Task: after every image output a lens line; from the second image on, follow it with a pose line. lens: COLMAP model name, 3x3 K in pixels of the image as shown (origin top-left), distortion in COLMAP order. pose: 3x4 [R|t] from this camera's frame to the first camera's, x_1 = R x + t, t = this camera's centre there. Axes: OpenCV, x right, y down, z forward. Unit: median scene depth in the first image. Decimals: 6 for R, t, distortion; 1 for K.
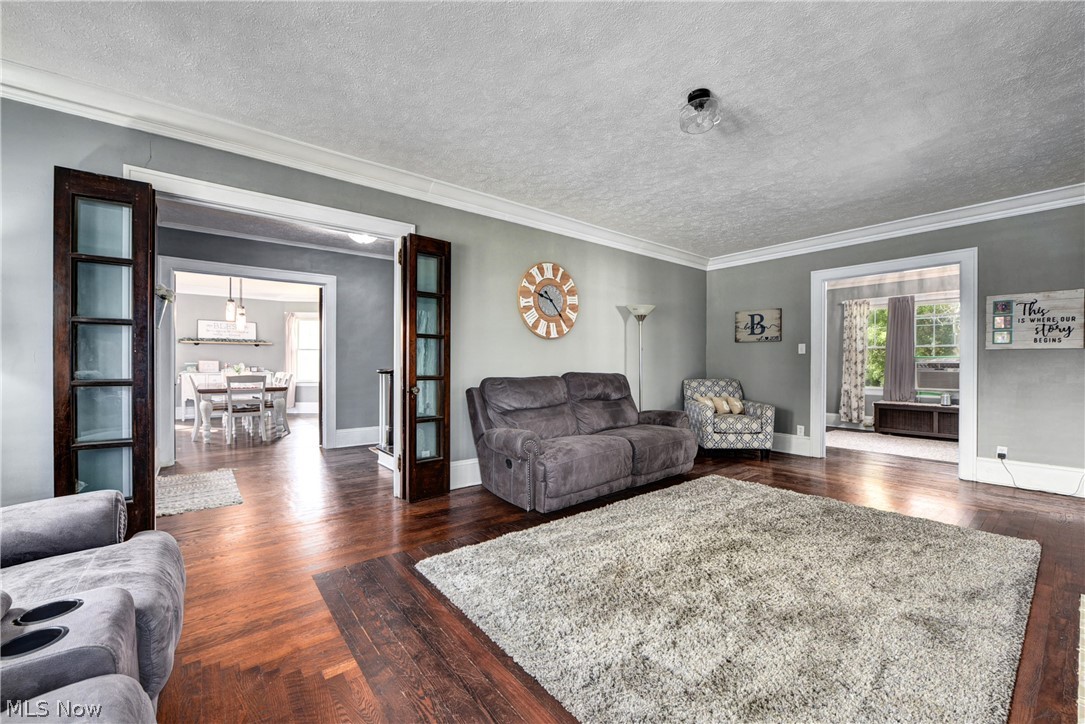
lens RADIAL K [[435.9, 0, 542.5], [0, 435.9, 362.0], [0, 0, 1]] dist [-0.000799, -0.000052]
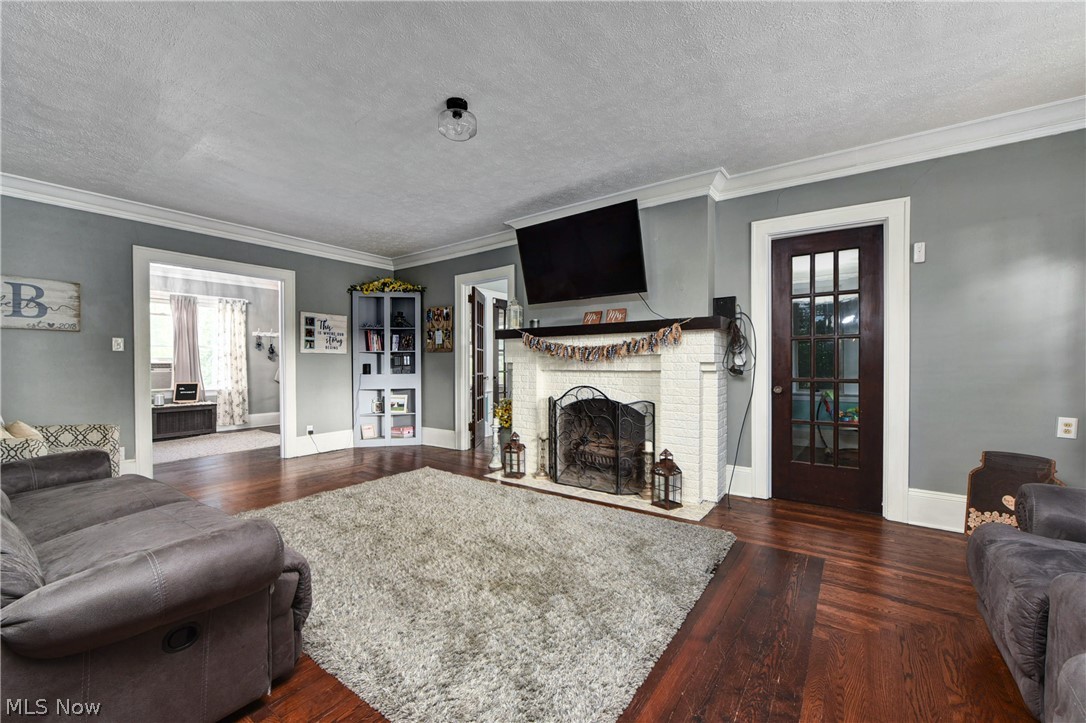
lens RADIAL K [[436.3, 0, 543.0], [0, 436.3, 361.5], [0, 0, 1]] dist [-0.000799, -0.000052]
pose [[-0.275306, 0.004673, 0.961345, -0.719338], [0.001342, 0.999989, -0.004477, 0.007049], [-0.961356, 0.000057, -0.275310, 1.129790]]
